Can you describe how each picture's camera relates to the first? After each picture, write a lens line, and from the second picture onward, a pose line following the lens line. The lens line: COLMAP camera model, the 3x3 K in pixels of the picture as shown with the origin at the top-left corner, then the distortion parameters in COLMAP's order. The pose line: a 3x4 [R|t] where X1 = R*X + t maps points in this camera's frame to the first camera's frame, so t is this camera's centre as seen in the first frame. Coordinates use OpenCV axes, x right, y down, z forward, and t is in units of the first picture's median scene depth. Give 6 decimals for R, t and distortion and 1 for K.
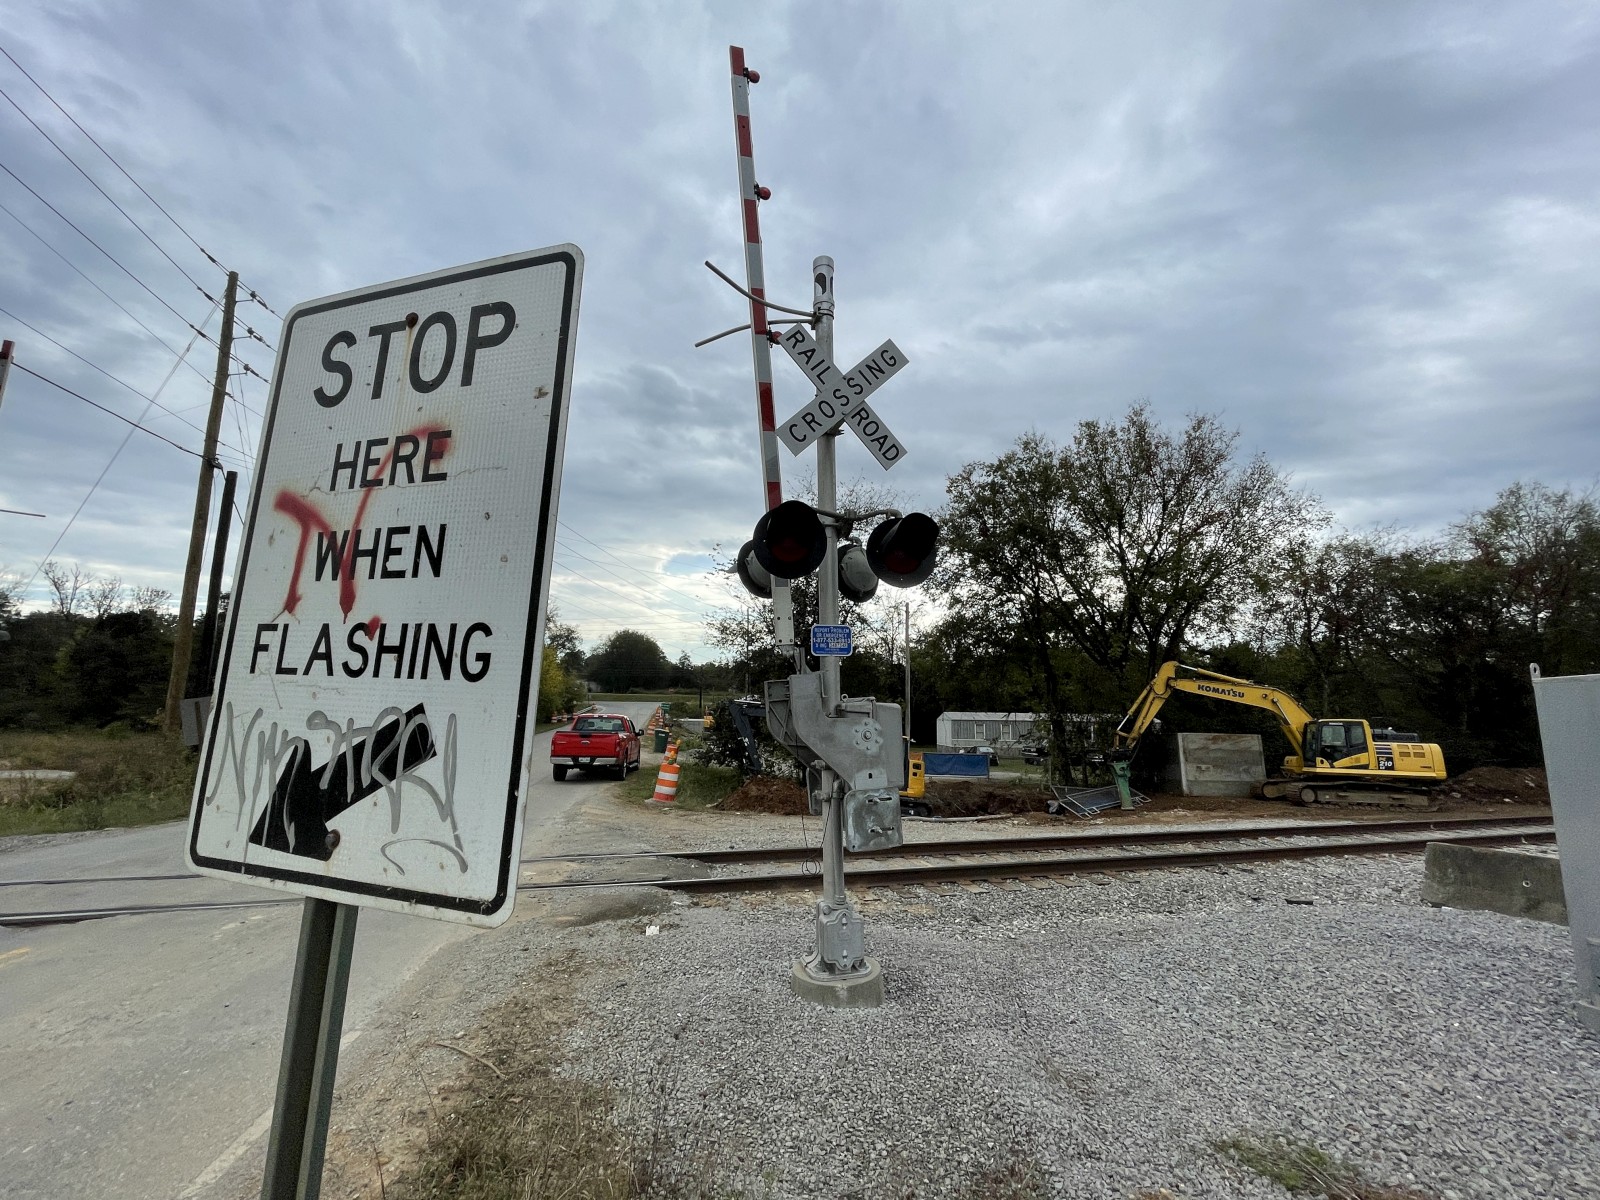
lens RADIAL K [[653.5, 0, 800.0], [0, 653.5, 600.0], [0, 0, 1]] dist [-0.037155, -0.000001]
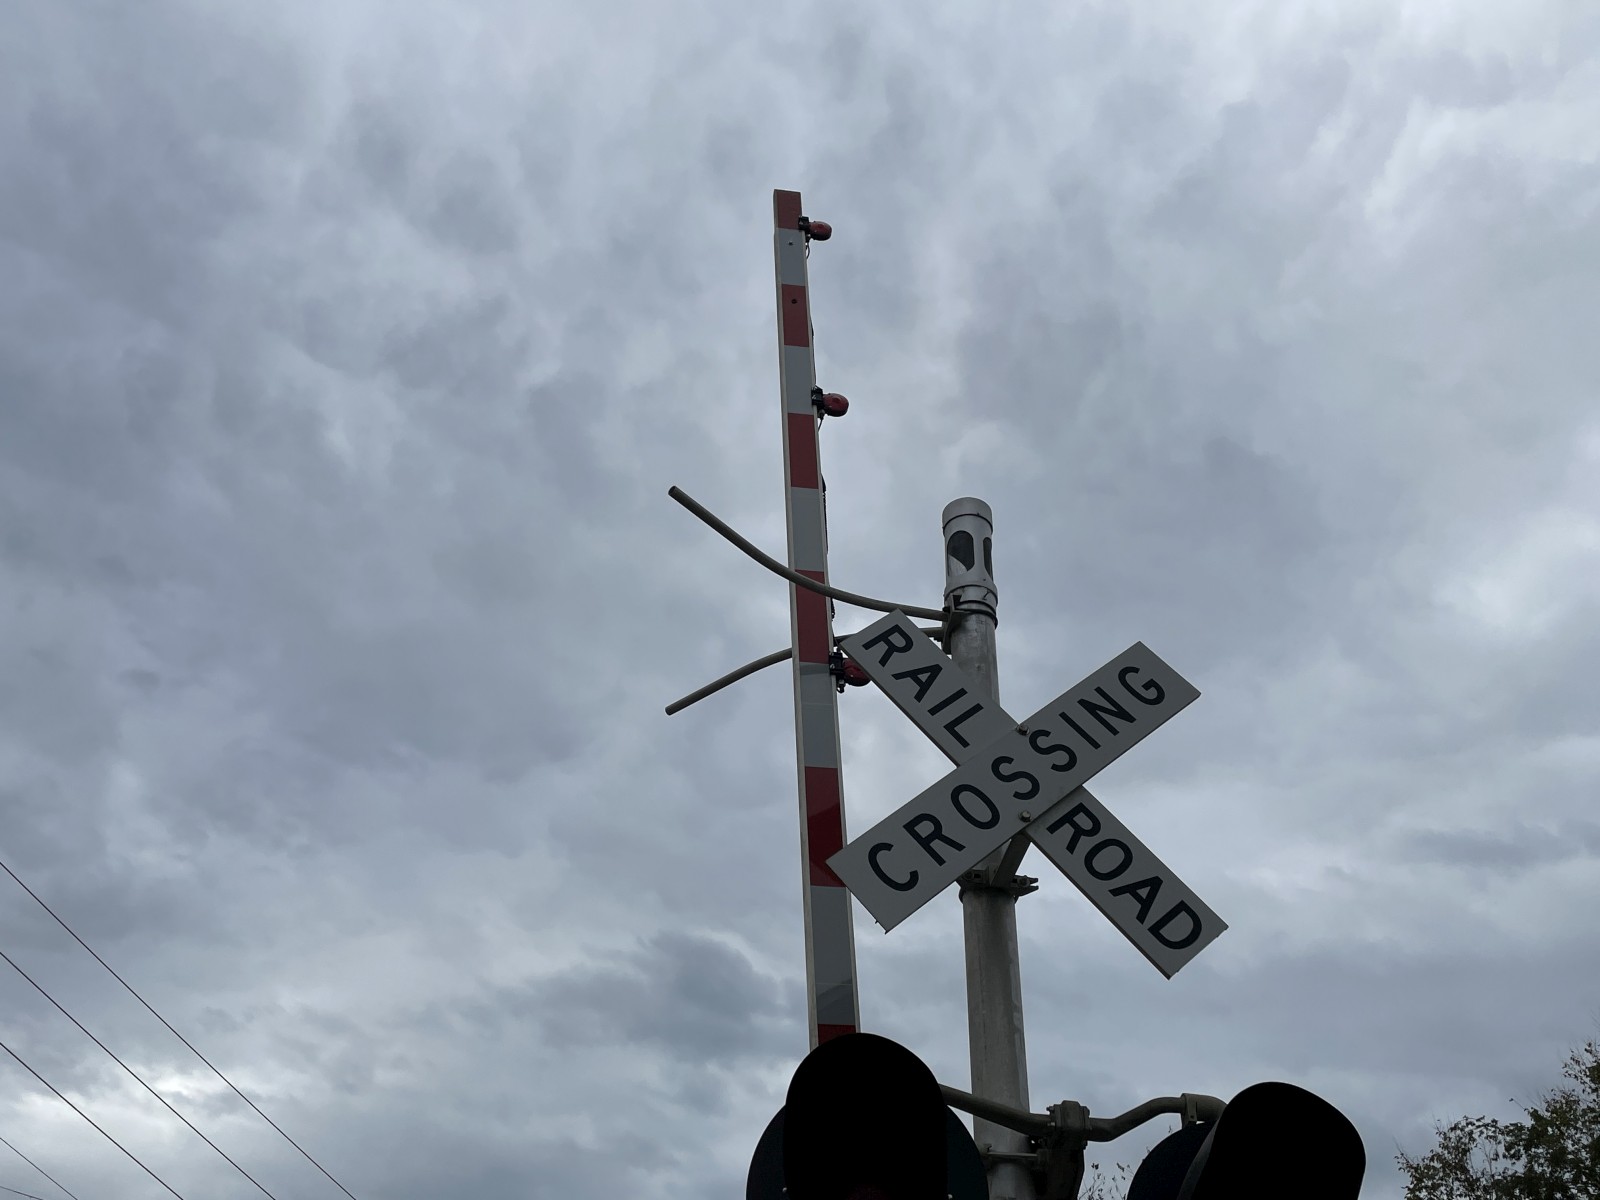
lens RADIAL K [[1432.0, 0, 800.0], [0, 1432.0, 600.0], [0, 0, 1]] dist [0.060517, 0.008614]
pose [[0.989091, -0.059867, -0.134592, 0.056376], [-0.022043, 0.843248, -0.537072, 0.038364], [0.145648, 0.534180, 0.832729, 0.251941]]
